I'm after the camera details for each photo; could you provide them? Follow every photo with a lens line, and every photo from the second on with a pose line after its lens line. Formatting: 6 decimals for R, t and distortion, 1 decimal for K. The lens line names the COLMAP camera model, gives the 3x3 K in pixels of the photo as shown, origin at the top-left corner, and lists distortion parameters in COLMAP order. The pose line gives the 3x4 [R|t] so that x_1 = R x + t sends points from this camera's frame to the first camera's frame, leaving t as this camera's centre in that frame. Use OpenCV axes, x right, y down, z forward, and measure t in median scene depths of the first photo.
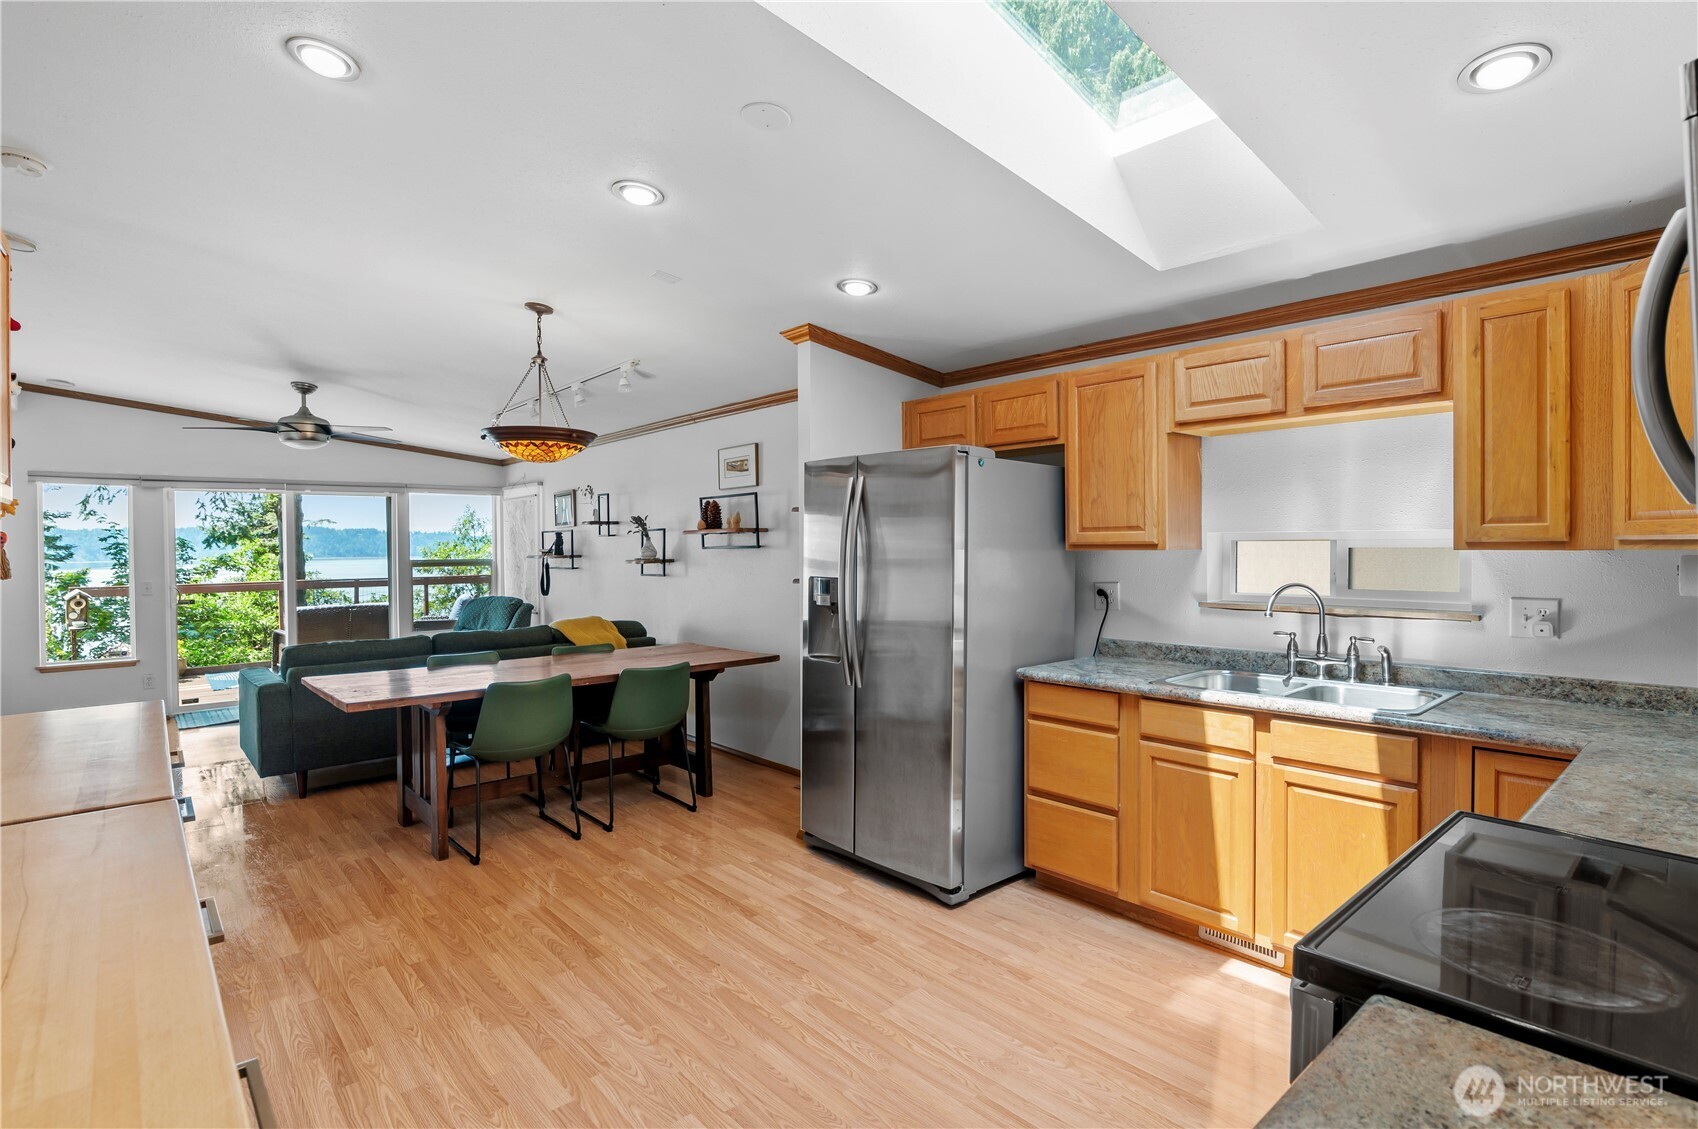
lens RADIAL K [[811.5, 0, 830.0], [0, 811.5, 558.9], [0, 0, 1]] dist [-0.015303, 0.000474]
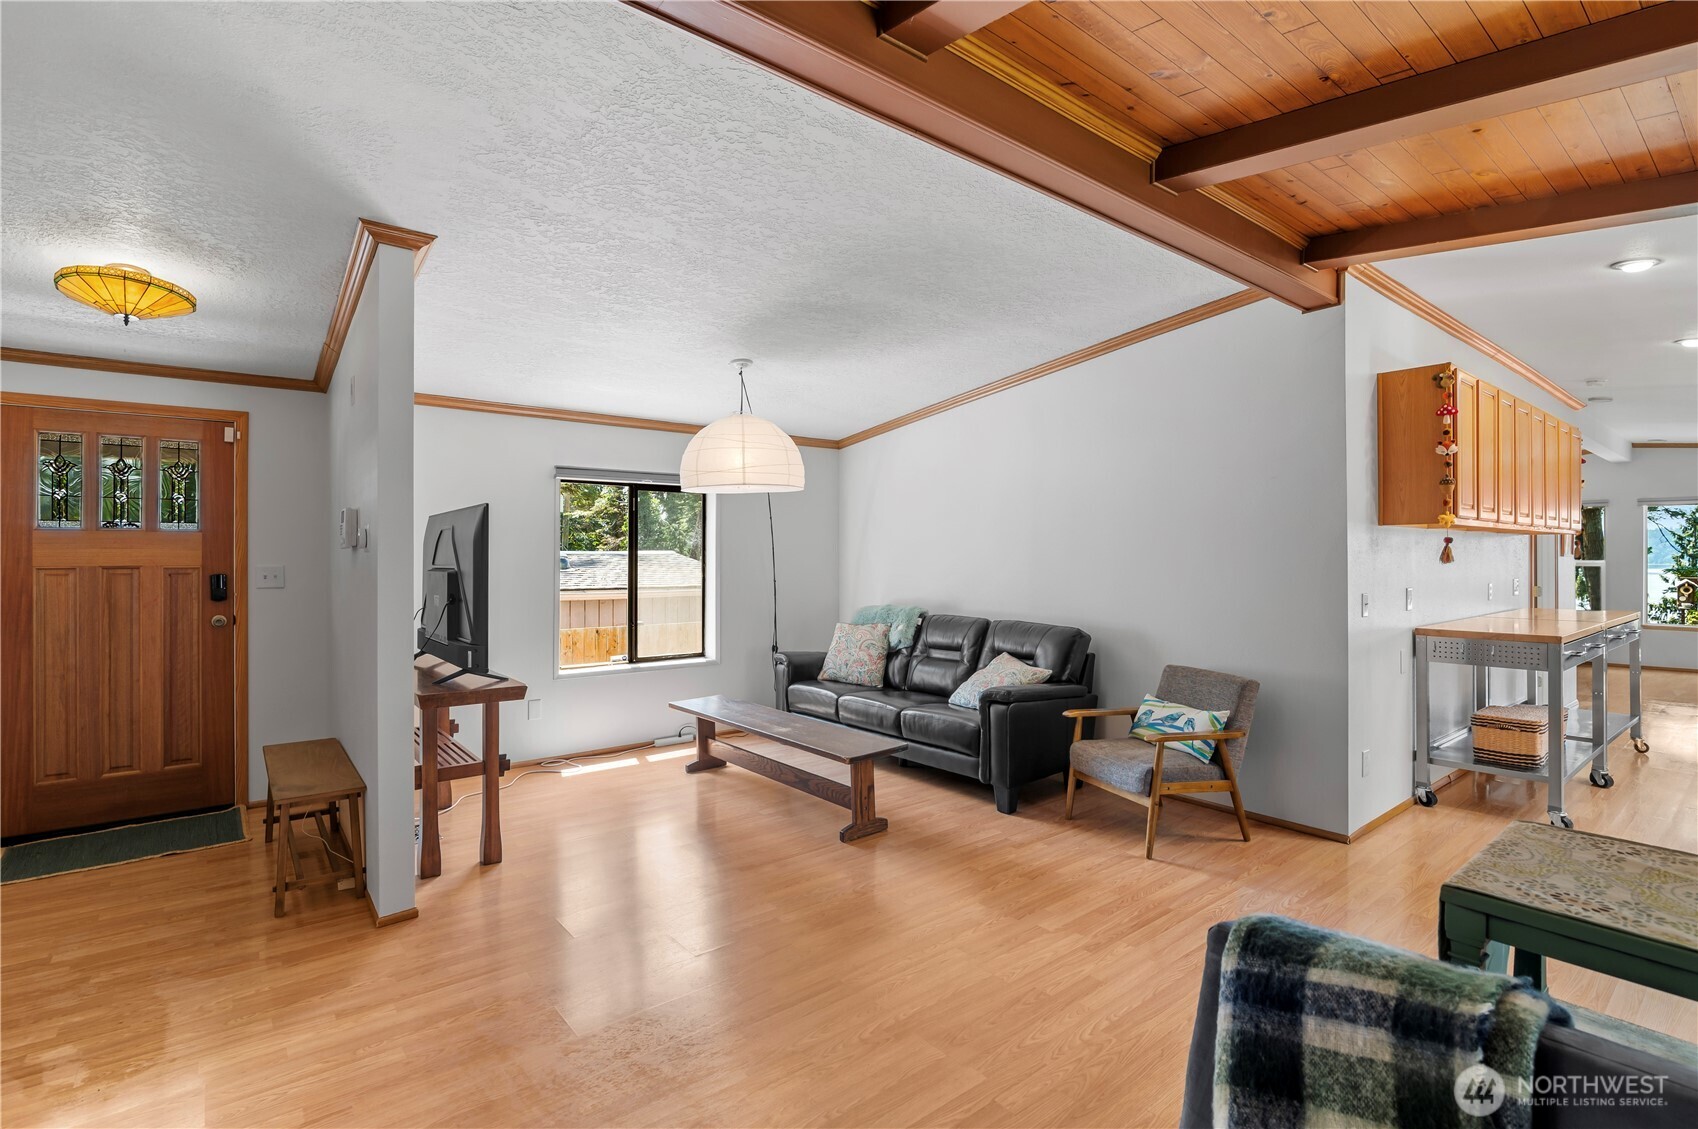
lens RADIAL K [[787.9, 0, 847.6], [0, 787.9, 556.2], [0, 0, 1]] dist [-0.025440, -0.000112]
pose [[-0.059942, 0.010411, -0.998148, 1.237884], [-0.013843, 0.999841, 0.011260, 0.017411], [0.998106, 0.014492, -0.059789, -0.945476]]
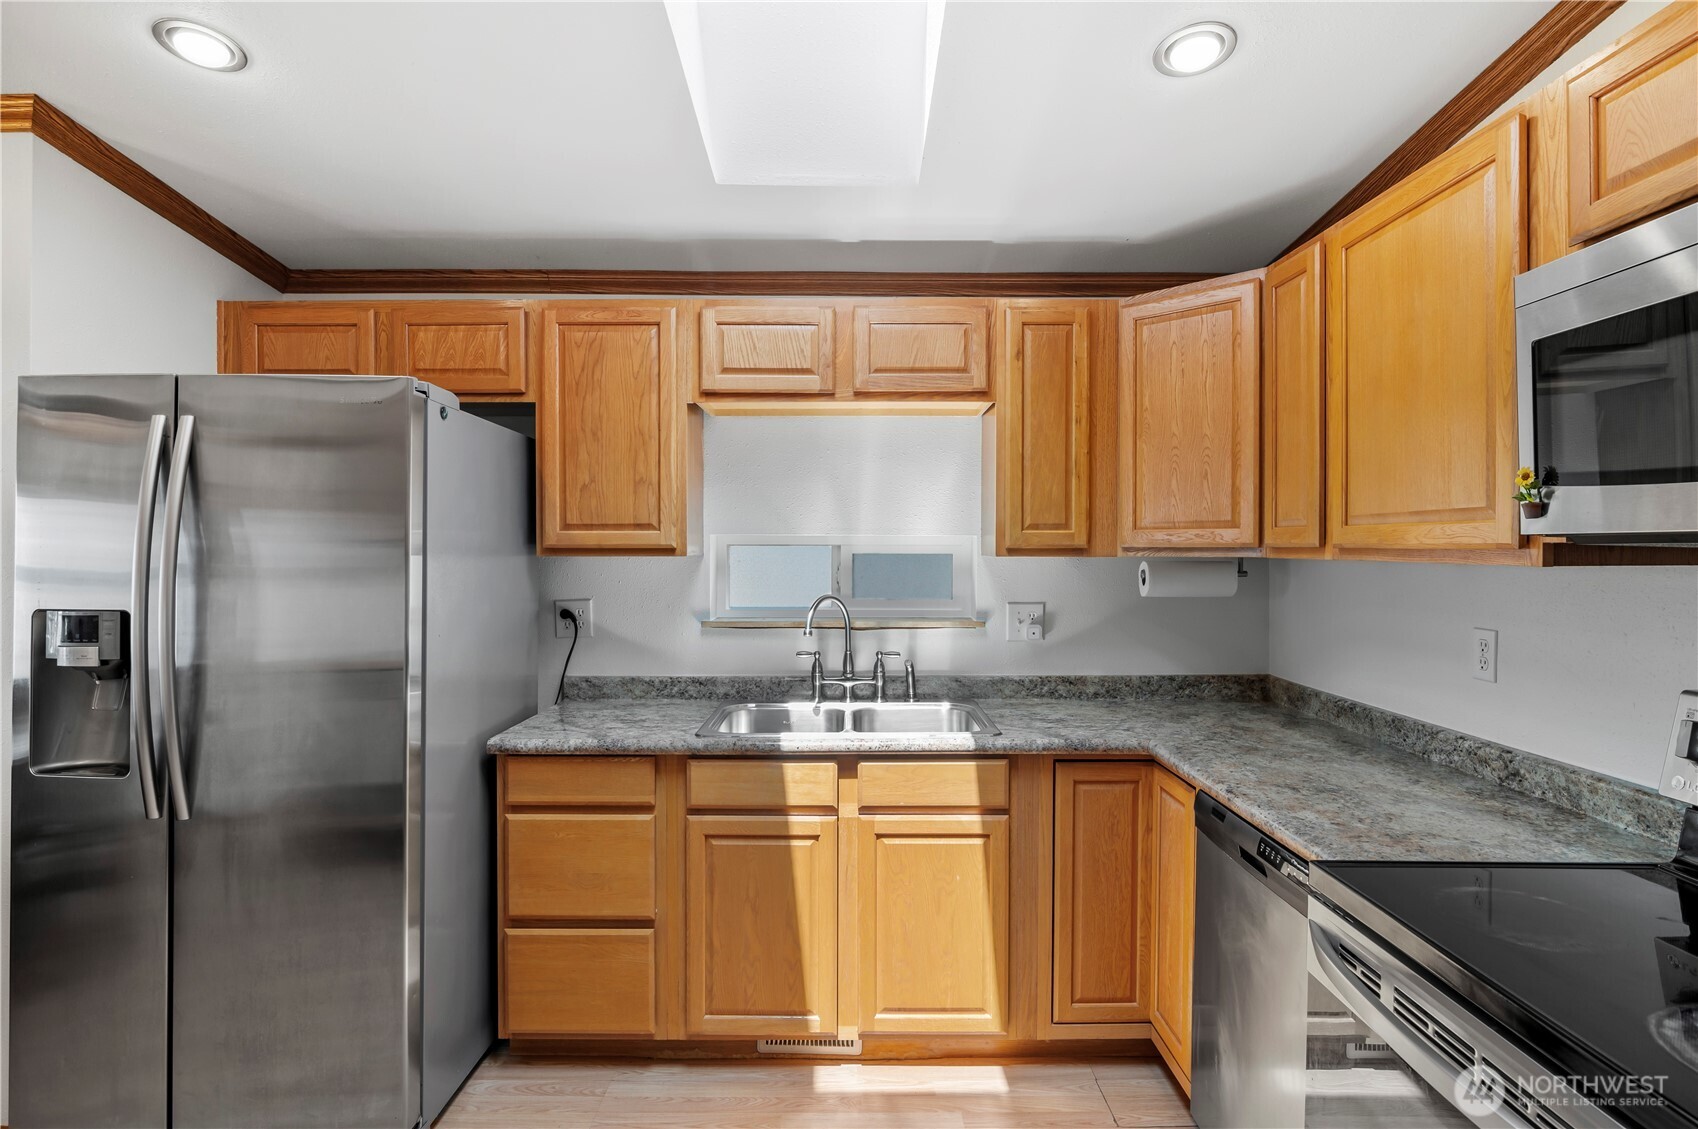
lens RADIAL K [[879.9, 0, 844.0], [0, 879.9, 558.0], [0, 0, 1]] dist [-0.018389, -0.000526]
pose [[0.660441, 0.000083, 0.750878, -0.118777], [0.006545, 0.999961, -0.005867, -0.003446], [-0.750849, 0.008789, 0.660415, 0.362705]]
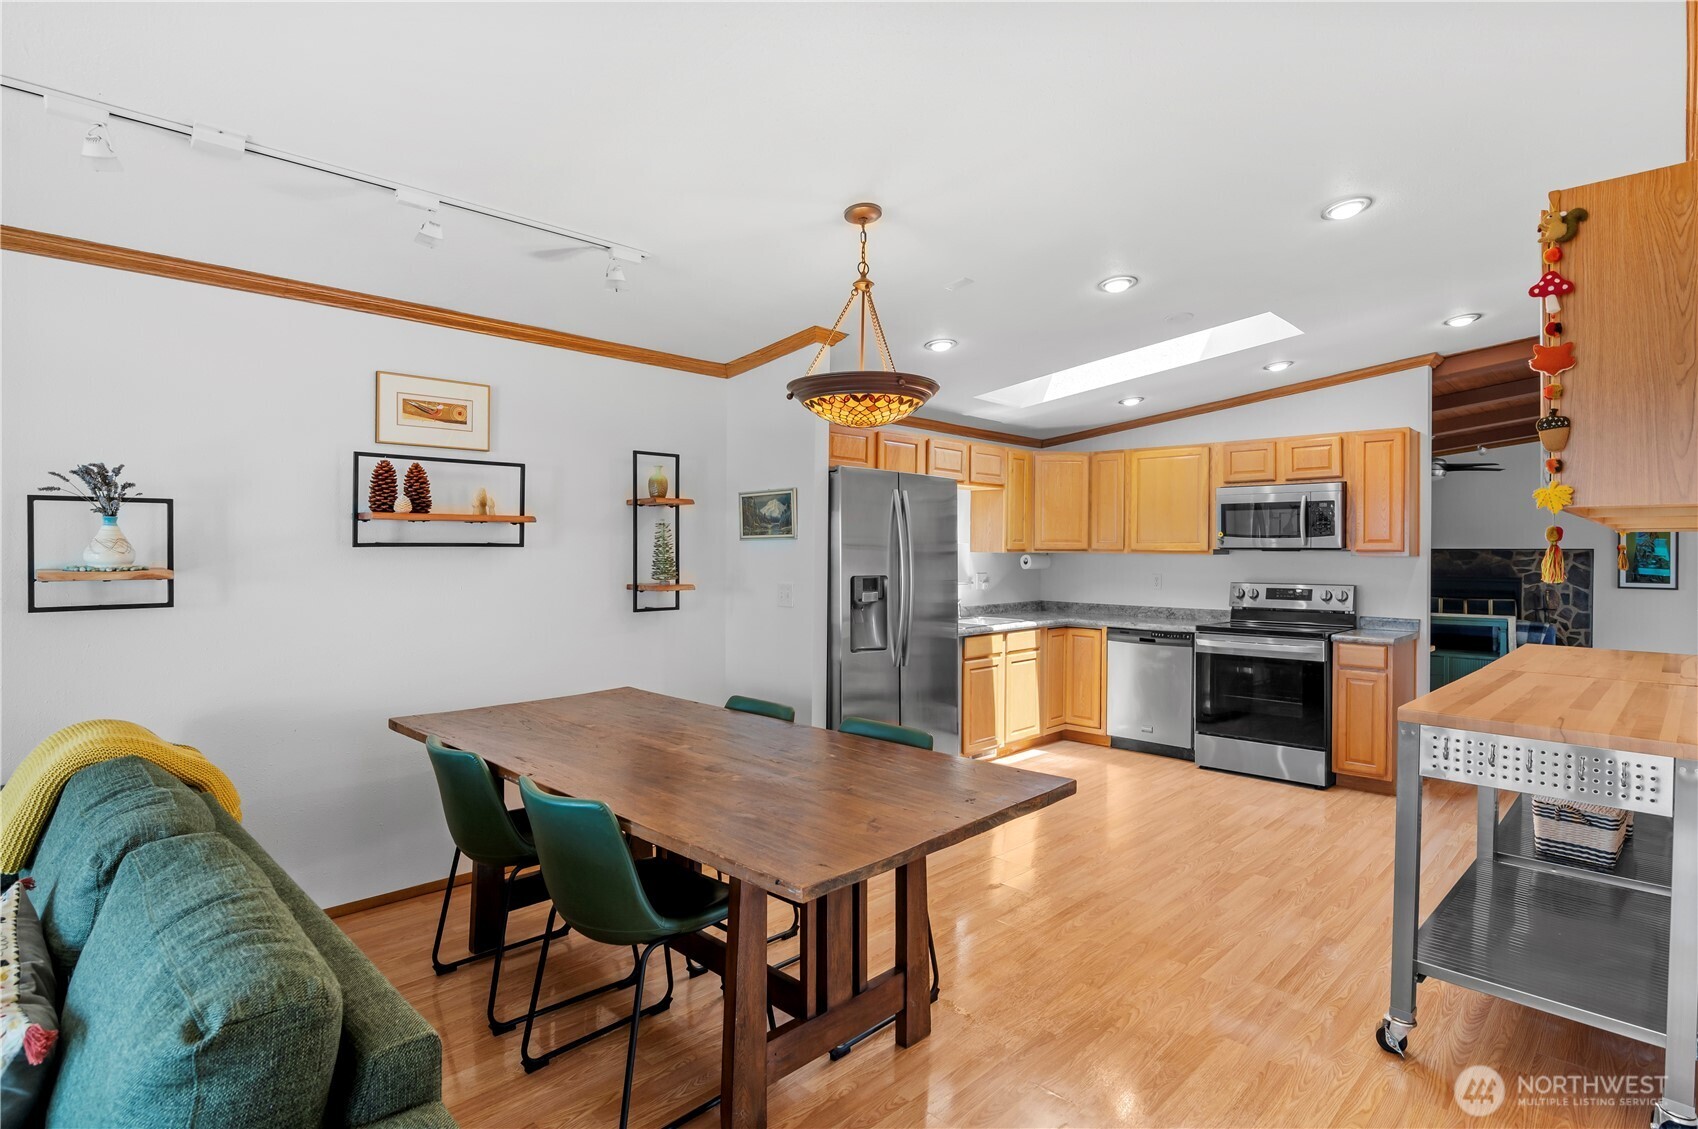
lens RADIAL K [[859.5, 0, 837.9], [0, 859.5, 552.2], [0, 0, 1]] dist [-0.017853, -0.000253]
pose [[-0.062354, 0.004897, 0.998042, -1.423267], [0.010760, 0.999933, -0.004234, -0.005862], [-0.997996, 0.010475, -0.062402, 1.368410]]
